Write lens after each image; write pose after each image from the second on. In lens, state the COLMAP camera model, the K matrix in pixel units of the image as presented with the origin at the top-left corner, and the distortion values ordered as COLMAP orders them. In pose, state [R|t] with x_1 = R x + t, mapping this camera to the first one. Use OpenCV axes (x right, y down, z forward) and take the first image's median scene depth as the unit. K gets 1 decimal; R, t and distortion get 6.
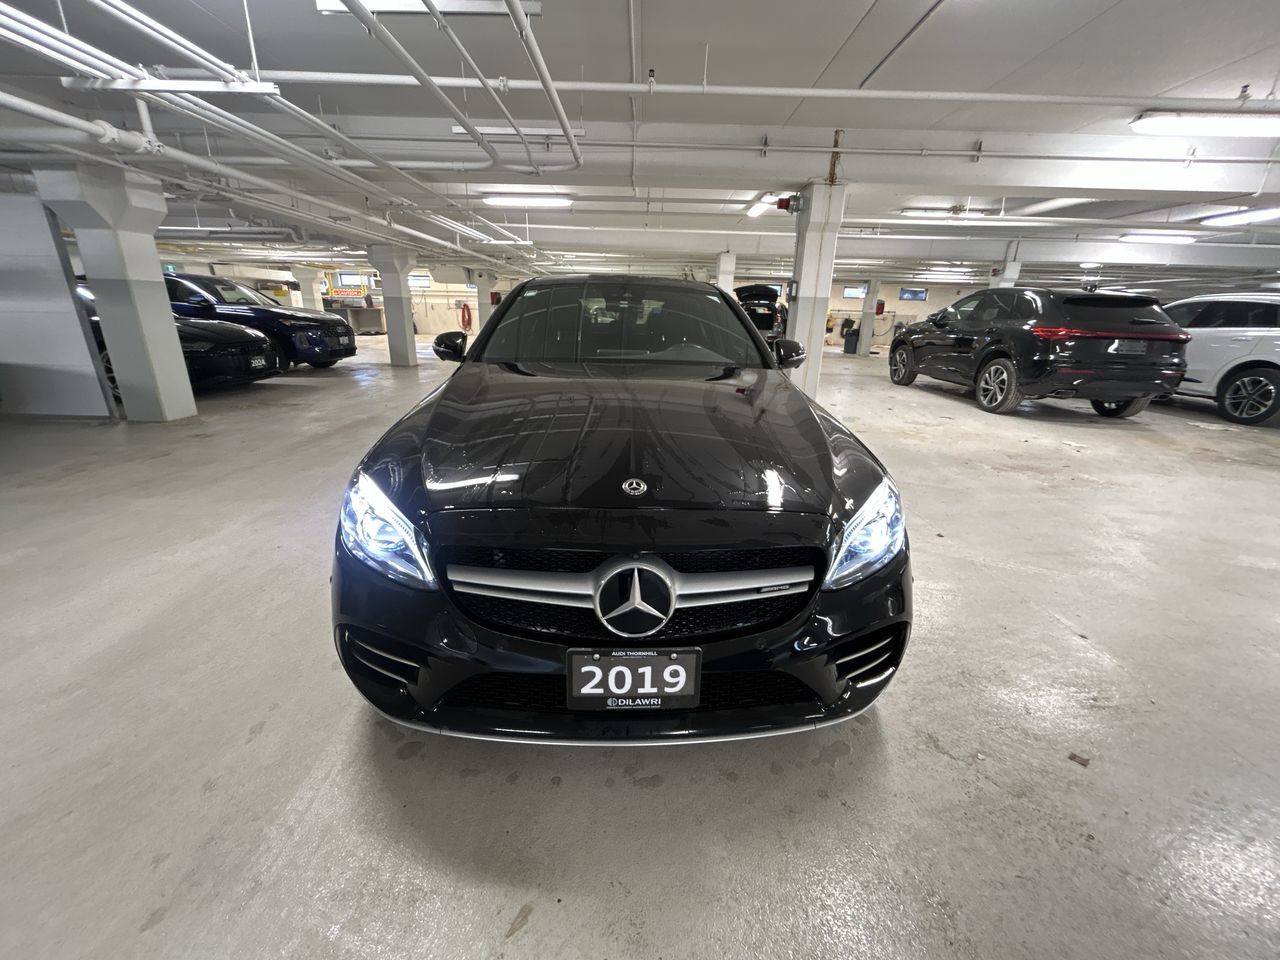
lens RADIAL K [[515.3, 0, 637.4], [0, 515.3, 478.8], [0, 0, 1]] dist [-0.002544, 0.000743]
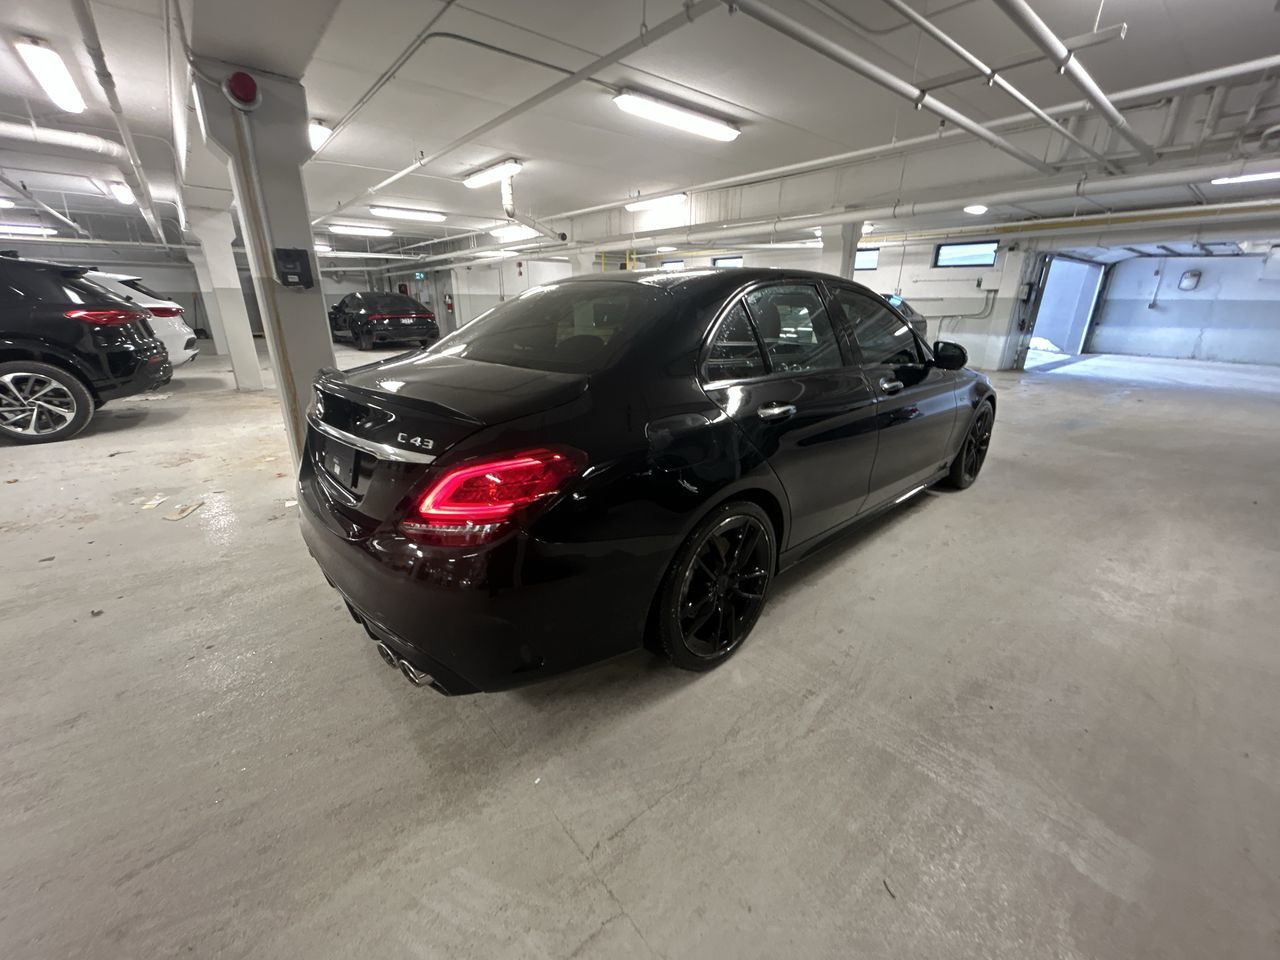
lens RADIAL K [[515.3, 0, 637.5], [0, 515.3, 481.7], [0, 0, 1]] dist [-0.002544, 0.000743]
pose [[-0.645956, -0.283502, 0.708779, -0.415769], [0.213407, 0.824397, 0.524240, -0.394081], [-0.732938, 0.489894, -0.472023, 1.128868]]
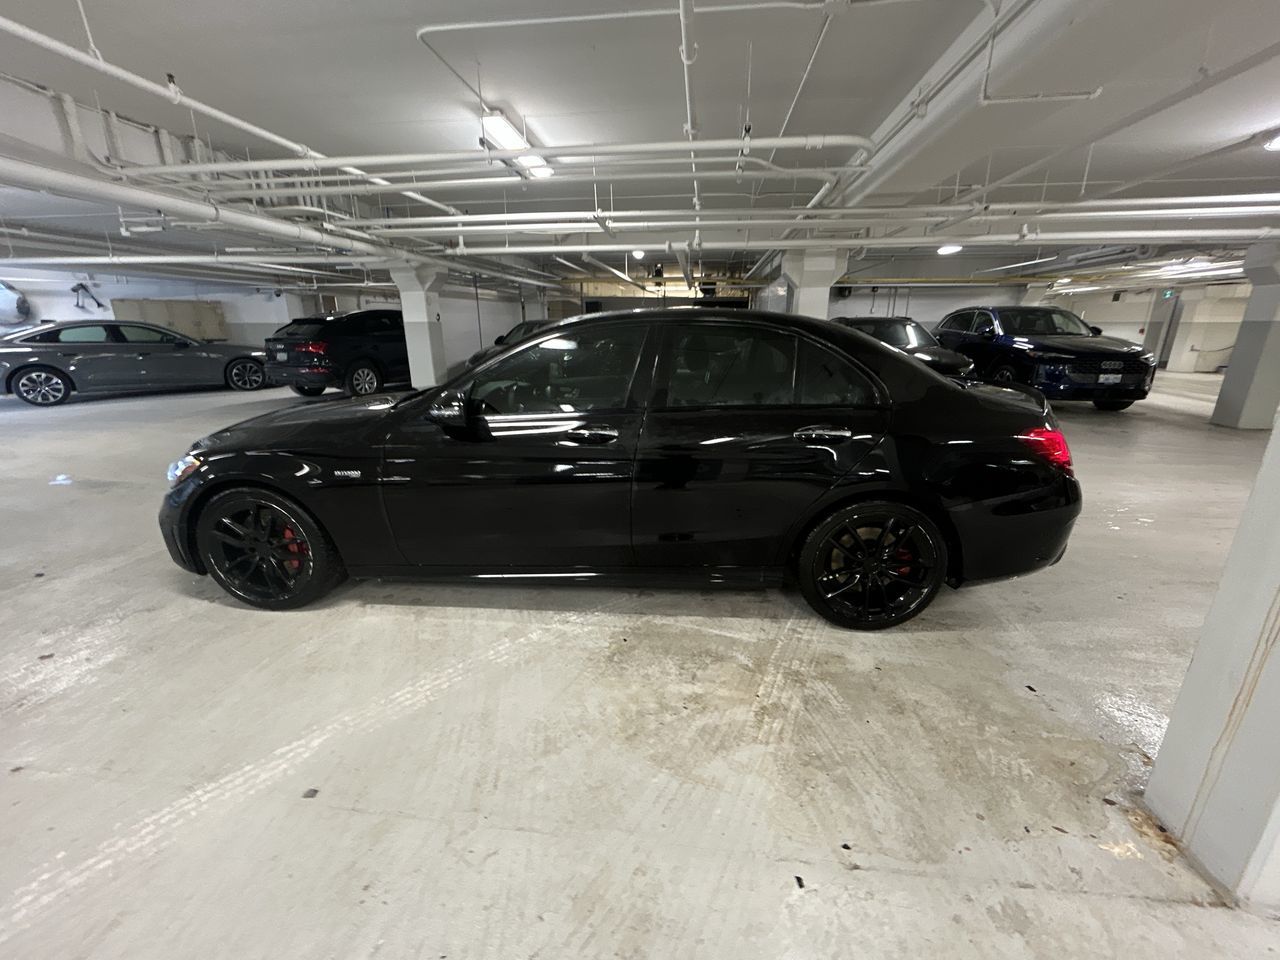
lens RADIAL K [[515.3, 0, 638.4], [0, 515.3, 480.6], [0, 0, 1]] dist [-0.002544, 0.000743]
pose [[-0.110775, 0.267368, -0.957206, 0.586826], [-0.308428, 0.906332, 0.288851, -0.257466], [0.944776, 0.327226, -0.017935, 0.743973]]
